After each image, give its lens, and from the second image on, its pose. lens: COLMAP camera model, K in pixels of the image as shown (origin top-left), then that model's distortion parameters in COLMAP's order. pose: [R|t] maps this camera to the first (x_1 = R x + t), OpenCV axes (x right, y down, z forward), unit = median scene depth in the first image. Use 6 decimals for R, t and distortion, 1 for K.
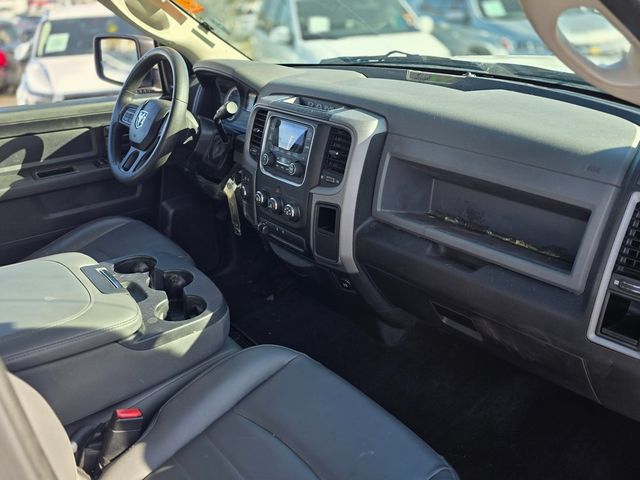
lens RADIAL K [[569.1, 0, 321.4], [0, 569.1, 236.4], [0, 0, 1]] dist [0.050457, -0.007976]
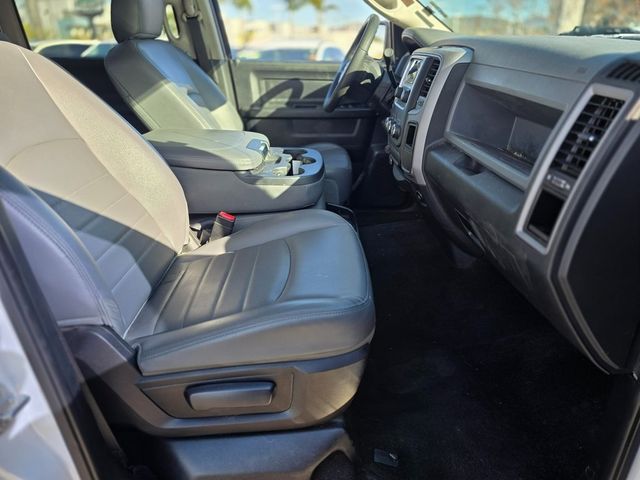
lens RADIAL K [[439.9, 0, 323.2], [0, 439.9, 239.4], [0, 0, 1]] dist [0.023128, -0.005098]
pose [[0.792404, 0.272789, -0.545602, 0.432886], [-0.263798, 0.959717, 0.096711, 0.140862], [0.550006, 0.067295, 0.832445, 0.107257]]
